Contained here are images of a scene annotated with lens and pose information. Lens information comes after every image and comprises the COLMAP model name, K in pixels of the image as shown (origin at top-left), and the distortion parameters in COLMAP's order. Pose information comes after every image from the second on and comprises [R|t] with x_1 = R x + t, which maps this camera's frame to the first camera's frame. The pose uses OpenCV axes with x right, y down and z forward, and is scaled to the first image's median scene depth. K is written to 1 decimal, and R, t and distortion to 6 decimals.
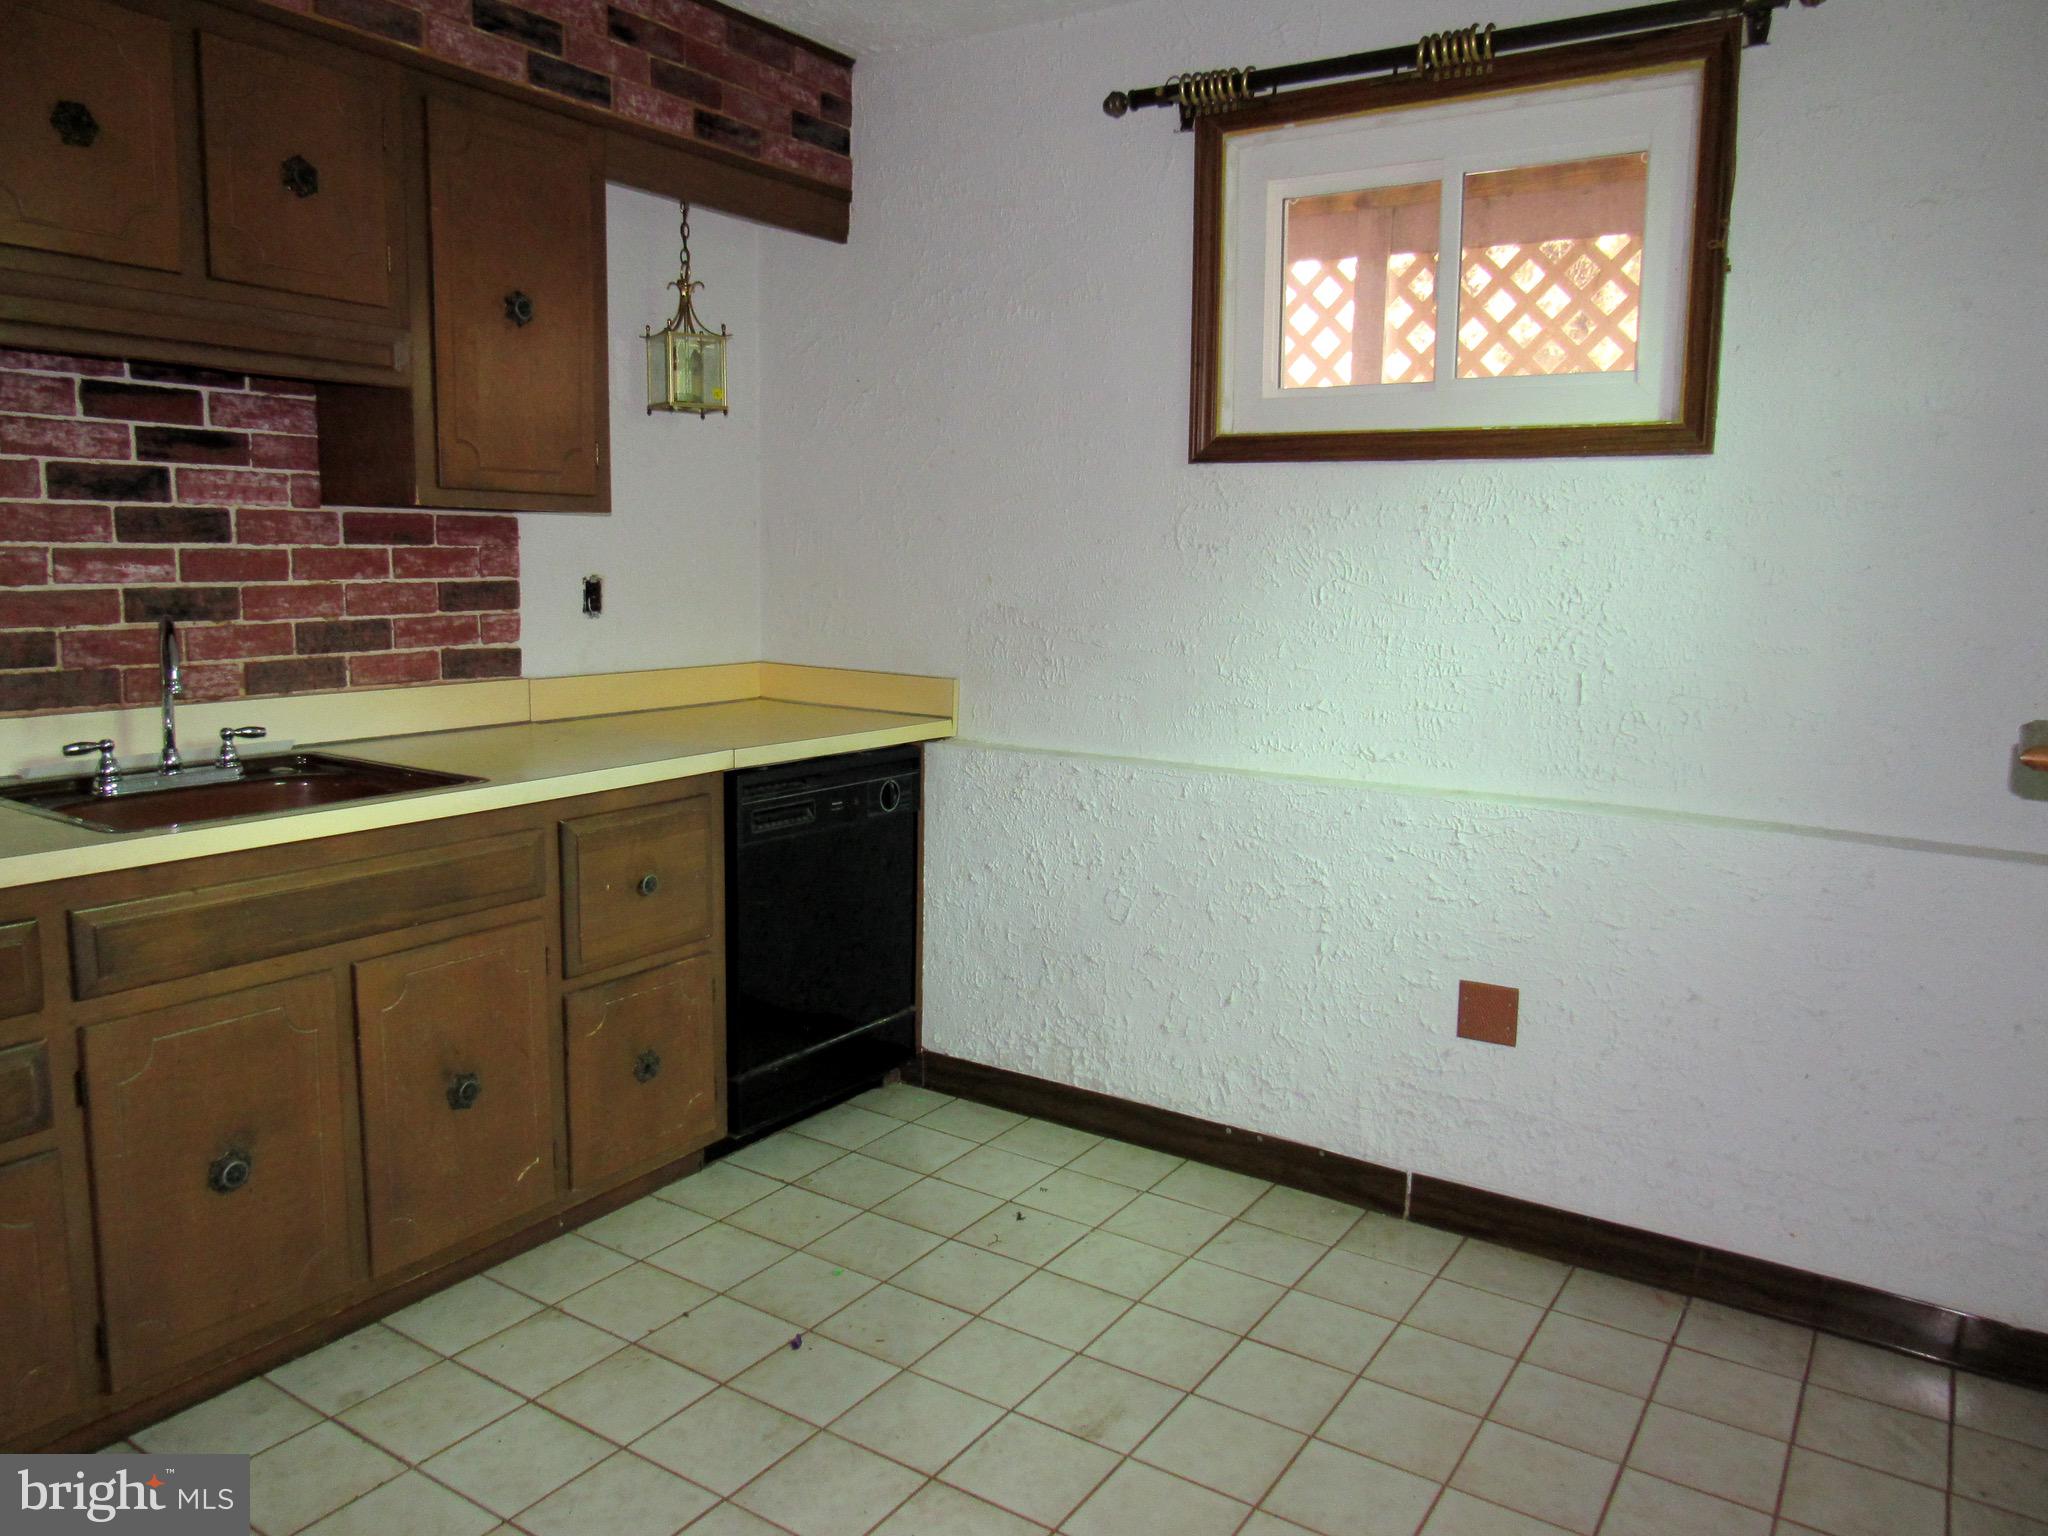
lens RADIAL K [[1460.2, 0, 1006.1], [0, 1460.2, 767.8], [0, 0, 1]] dist [-0.014421, 0.001878]
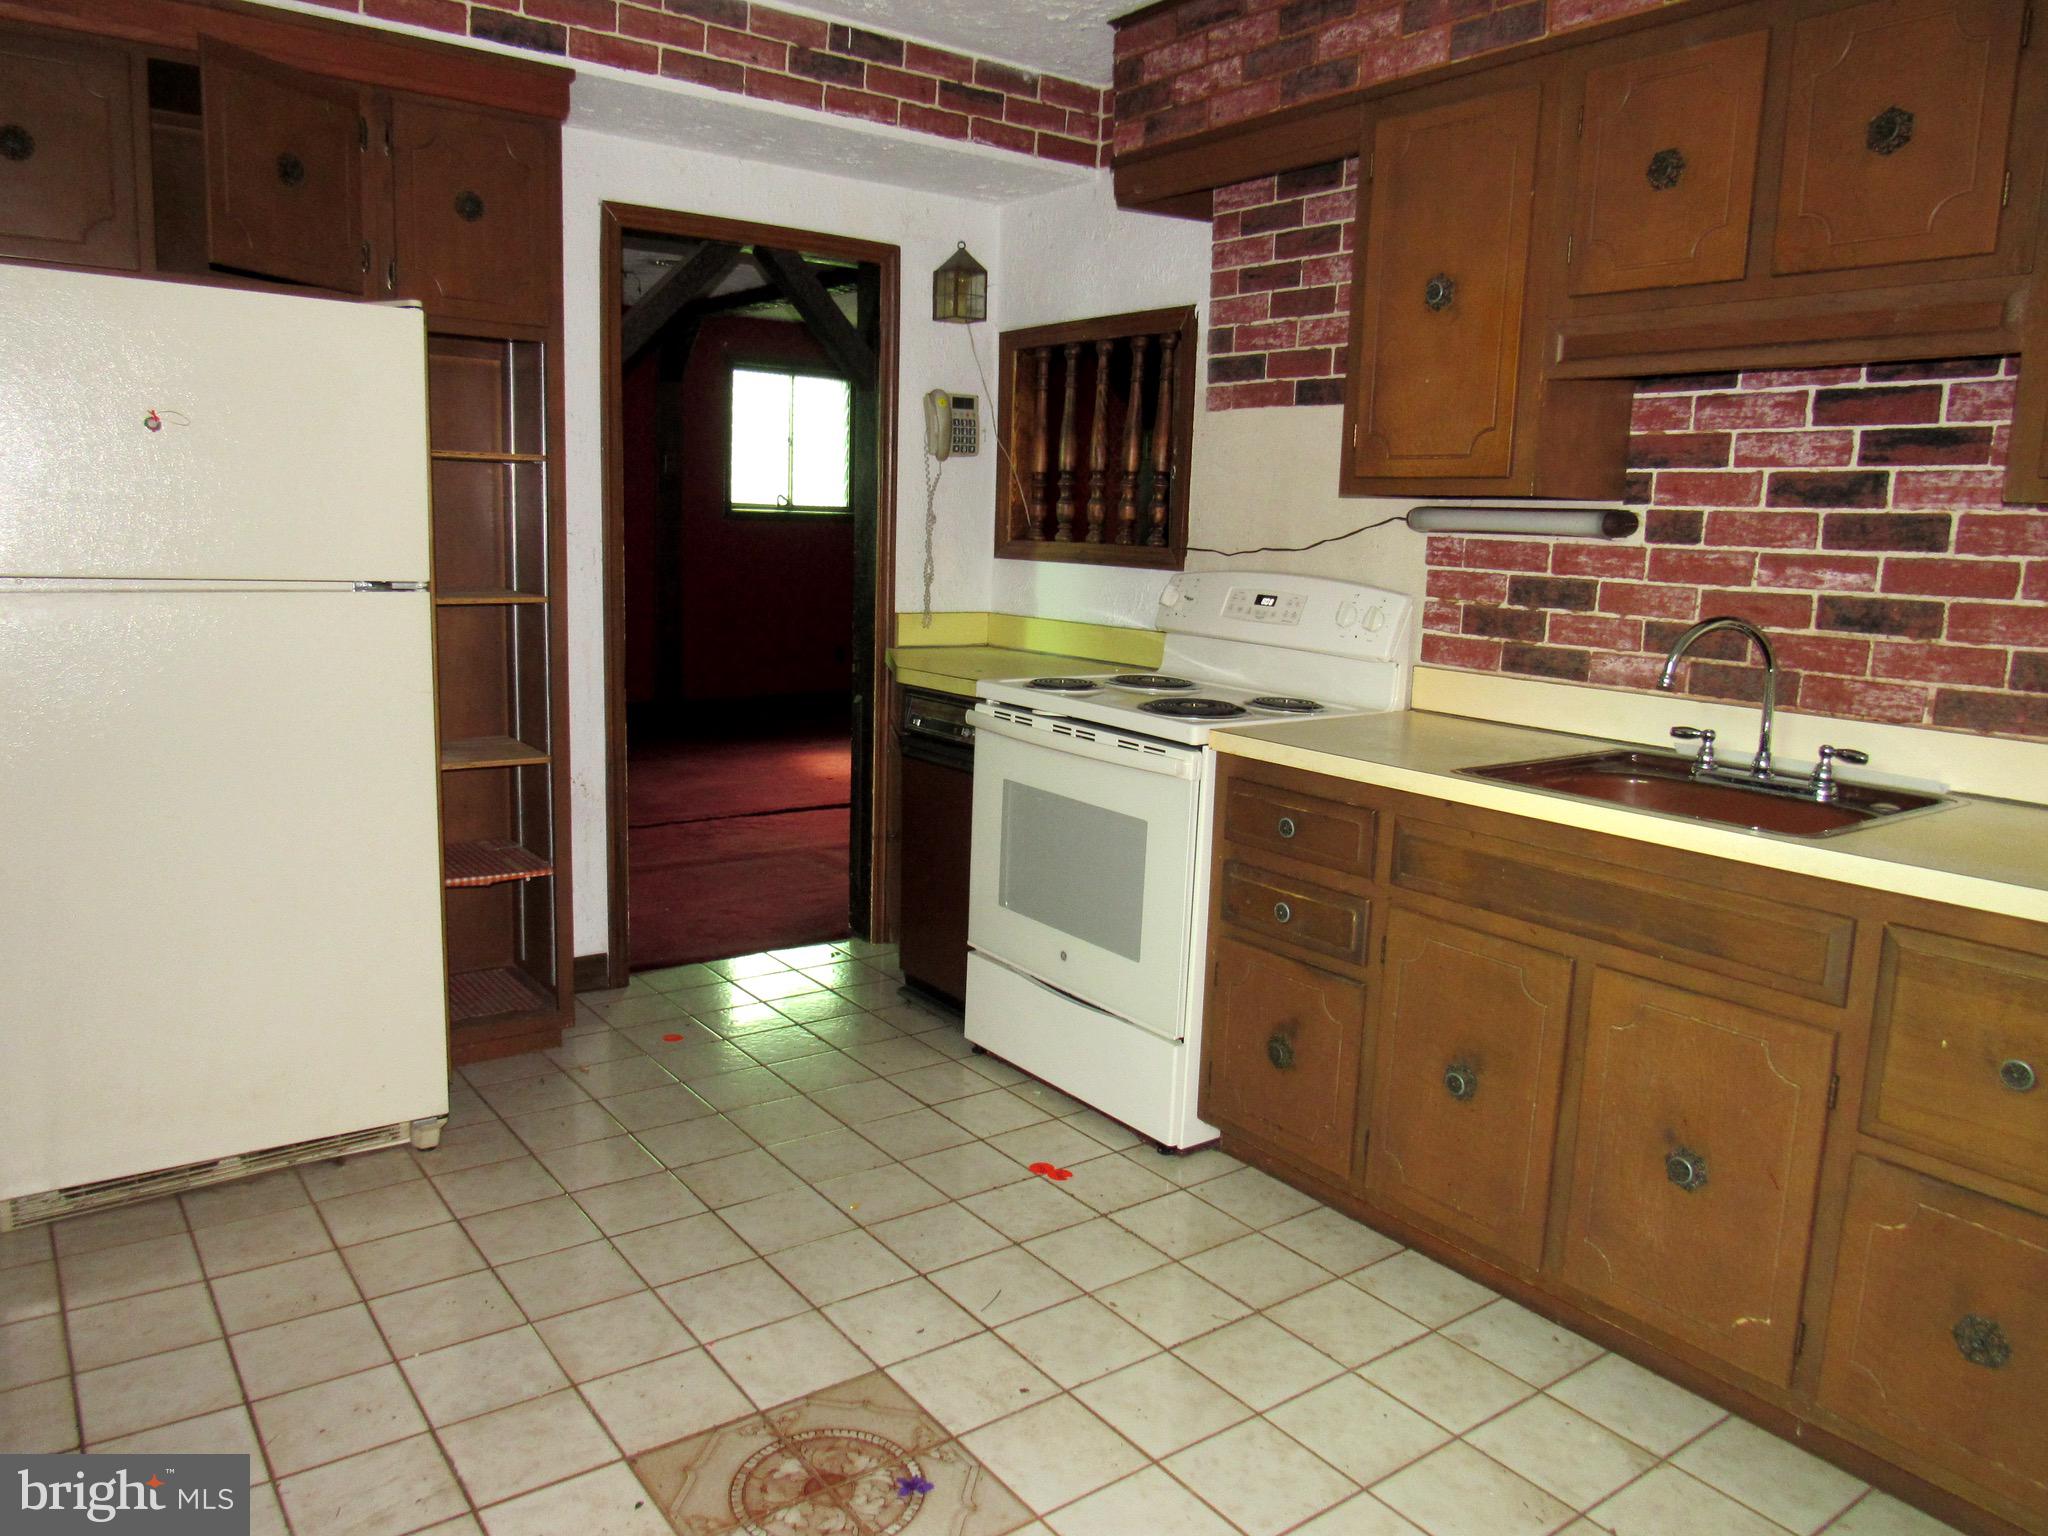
lens RADIAL K [[1460.2, 0, 1006.1], [0, 1460.2, 767.8], [0, 0, 1]] dist [-0.014421, 0.001878]
pose [[-0.344926, 0.129170, -0.929700, 0.538747], [-0.175156, 0.964230, 0.198952, -0.110385], [0.922142, 0.231466, -0.309963, 0.826014]]
